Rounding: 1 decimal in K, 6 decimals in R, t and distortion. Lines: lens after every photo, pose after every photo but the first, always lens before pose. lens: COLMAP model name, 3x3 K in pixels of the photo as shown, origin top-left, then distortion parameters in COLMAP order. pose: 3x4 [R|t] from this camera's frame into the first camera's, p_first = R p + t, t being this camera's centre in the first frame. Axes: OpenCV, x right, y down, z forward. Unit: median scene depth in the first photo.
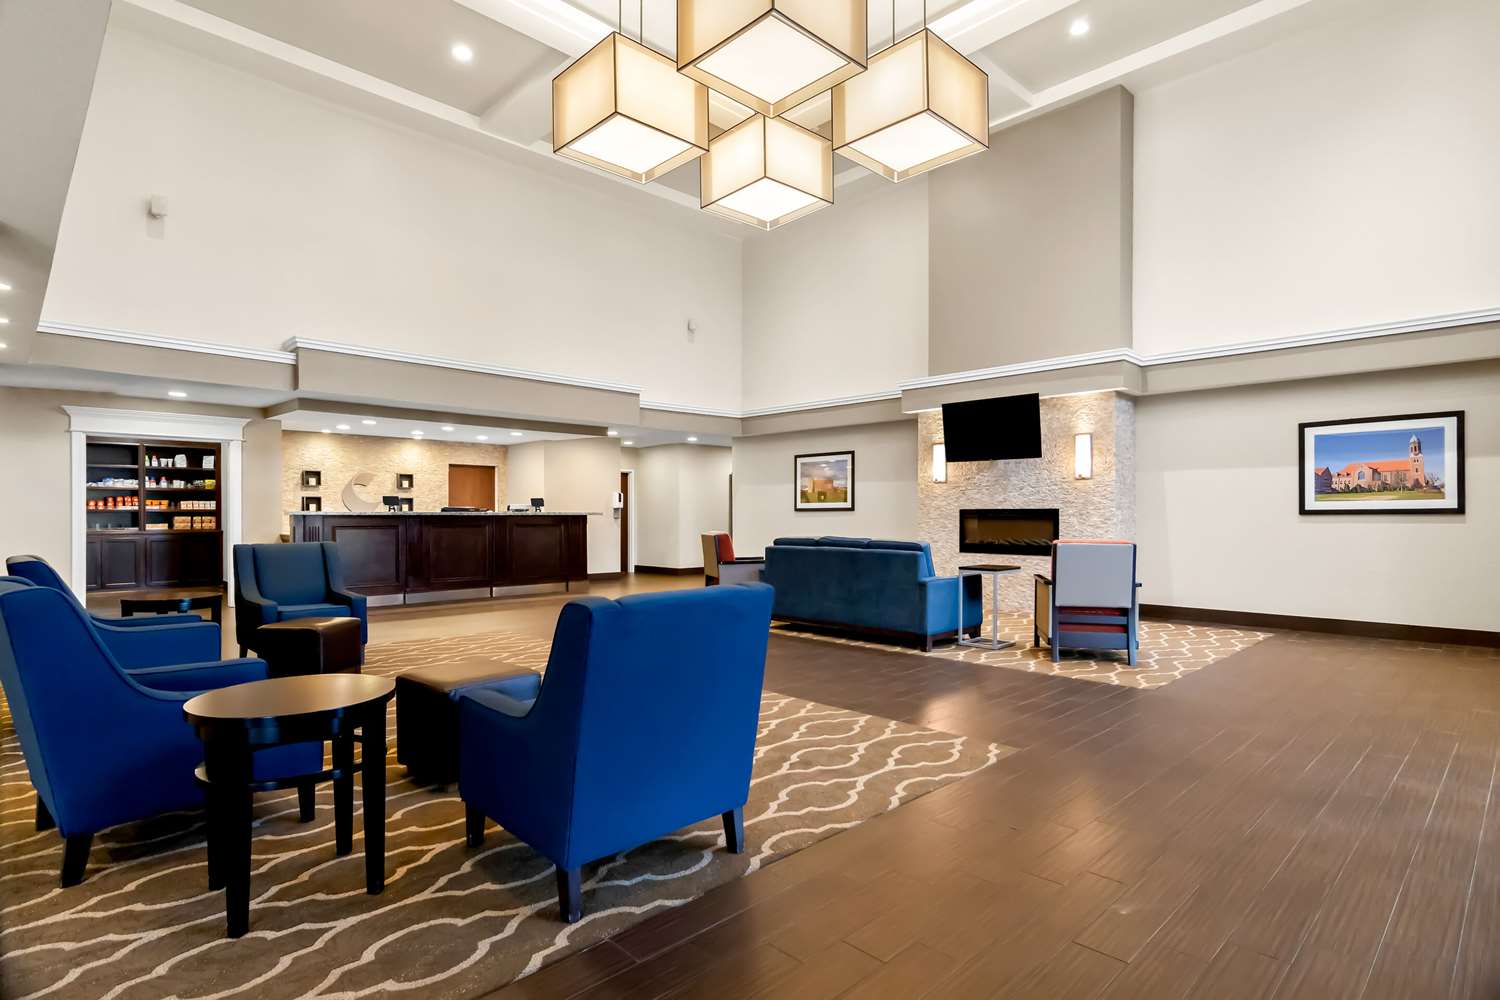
lens RADIAL K [[752.2, 0, 754.5], [0, 752.2, 522.8], [0, 0, 1]] dist [-0.022152, -0.000007]
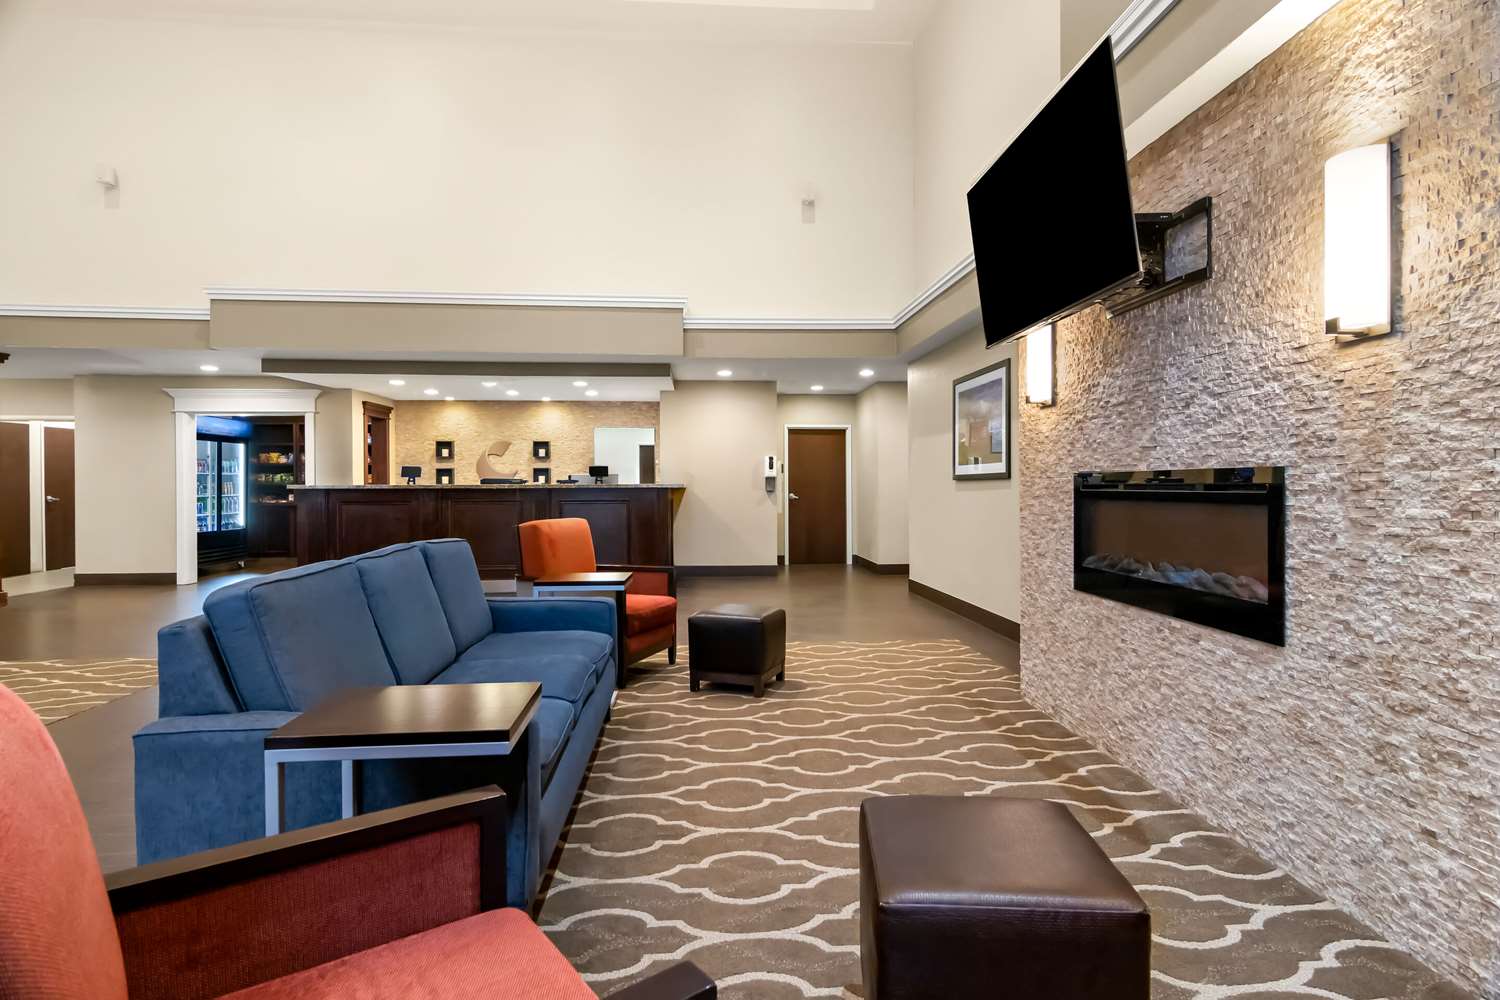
lens RADIAL K [[762.7, 0, 750.3], [0, 762.7, 485.3], [0, 0, 1]] dist [-0.001003, -0.000163]
pose [[0.766622, -0.002815, -0.642092, 0.356556], [-0.003217, 0.999961, -0.008224, -0.007795], [0.642091, 0.008370, 0.766583, 0.554496]]
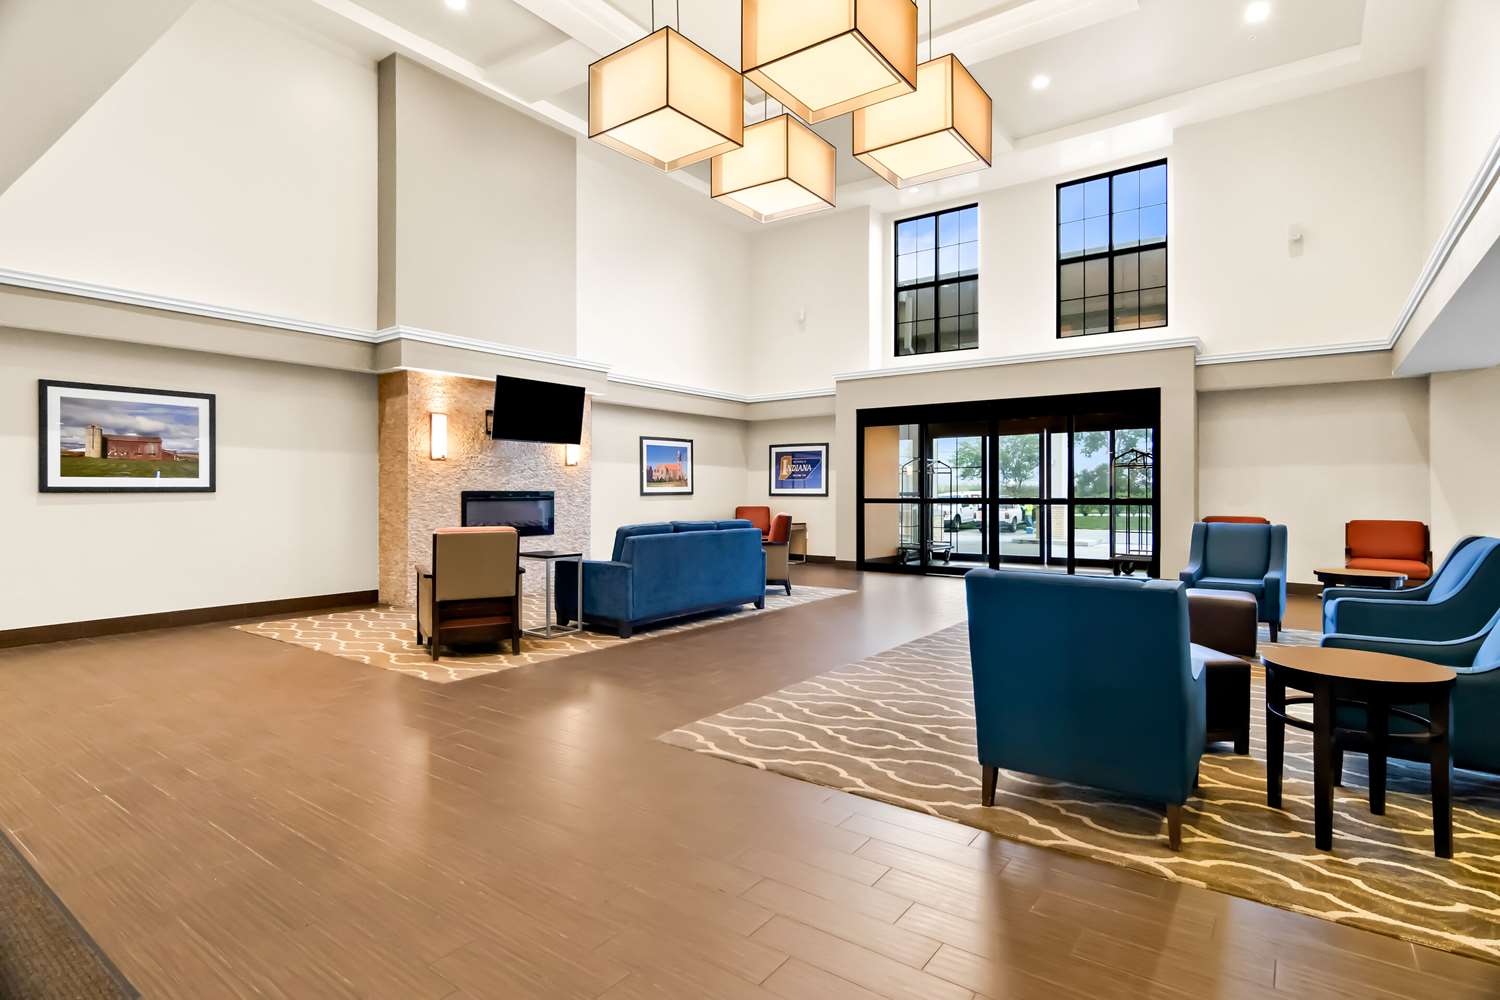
lens RADIAL K [[762.7, 0, 750.3], [0, 762.7, 485.3], [0, 0, 1]] dist [-0.001003, -0.000163]
pose [[-0.152703, 0.007259, 0.988245, -0.608699], [0.008801, 0.999943, -0.005985, -0.015045], [-0.988233, 0.007784, -0.152759, 0.727069]]
